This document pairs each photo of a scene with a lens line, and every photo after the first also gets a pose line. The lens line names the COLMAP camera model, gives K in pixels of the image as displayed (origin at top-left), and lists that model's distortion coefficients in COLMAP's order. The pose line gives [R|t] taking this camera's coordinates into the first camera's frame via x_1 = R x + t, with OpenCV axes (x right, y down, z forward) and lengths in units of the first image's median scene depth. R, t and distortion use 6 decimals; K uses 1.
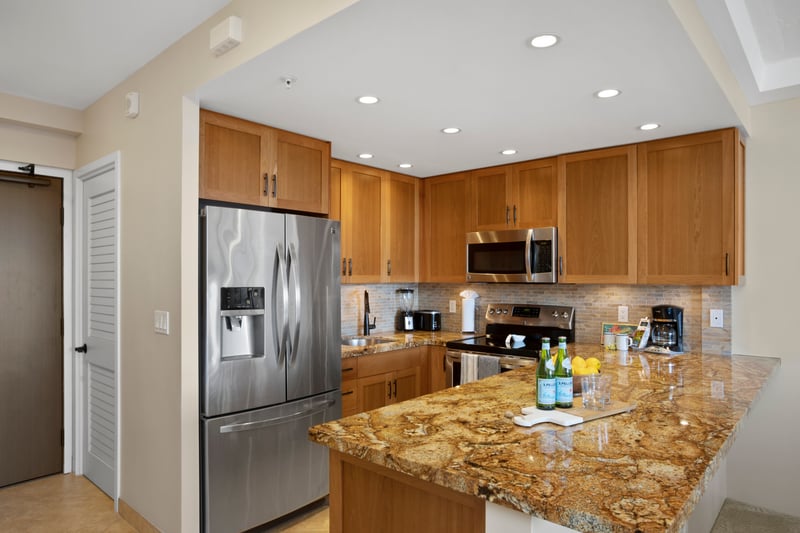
lens RADIAL K [[519.2, 0, 402.6], [0, 519.2, 280.1], [0, 0, 1]] dist [-0.002599, -0.000112]
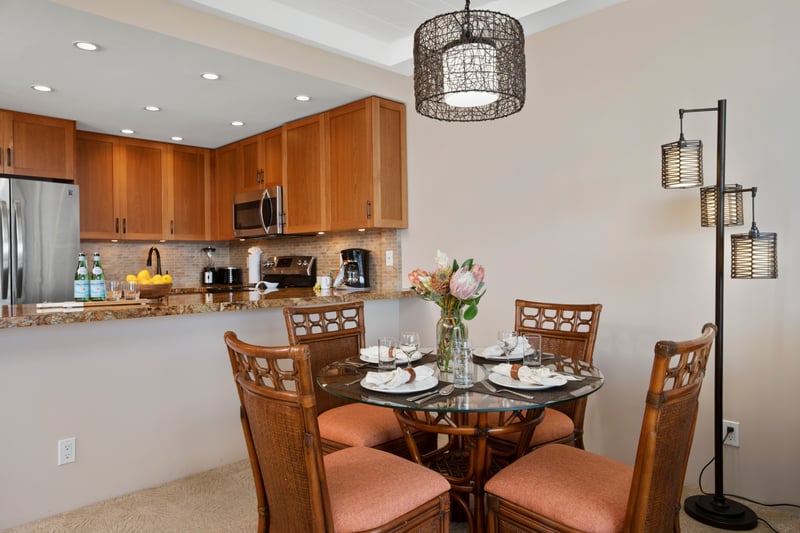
lens RADIAL K [[547.3, 0, 400.0], [0, 547.3, 266.5], [0, 0, 1]] dist [-0.033319, 0.000495]
pose [[0.998337, -0.017785, -0.054831, 0.565412], [0.017903, 0.999838, 0.001660, 0.073325], [0.054792, -0.002639, 0.998494, -0.190495]]
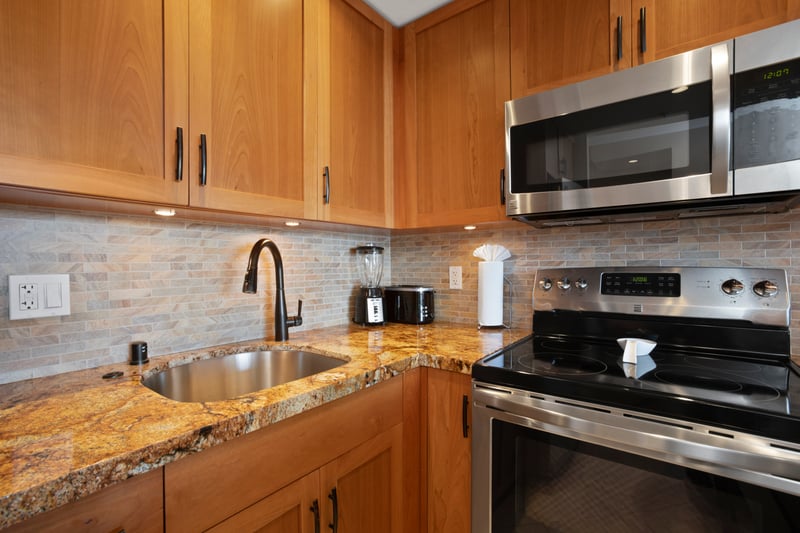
lens RADIAL K [[372.3, 0, 398.3], [0, 372.3, 269.3], [0, 0, 1]] dist [-0.064888, 0.042220]
pose [[0.997789, -0.009797, 0.065729, 0.013032], [0.009632, 0.999950, 0.002829, 0.046728], [-0.065753, -0.002190, 0.997834, 0.712930]]
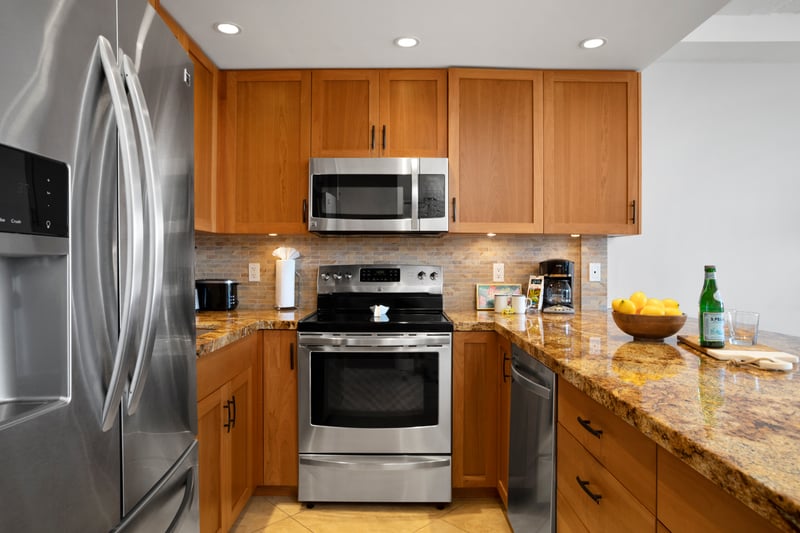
lens RADIAL K [[492.8, 0, 400.0], [0, 492.8, 266.5], [0, 0, 1]] dist [-0.080458, 0.000079]
pose [[0.752094, -0.003013, 0.659049, -0.209149], [0.002710, 0.999995, 0.001480, 0.049338], [-0.659051, 0.000673, 0.752098, 0.456133]]
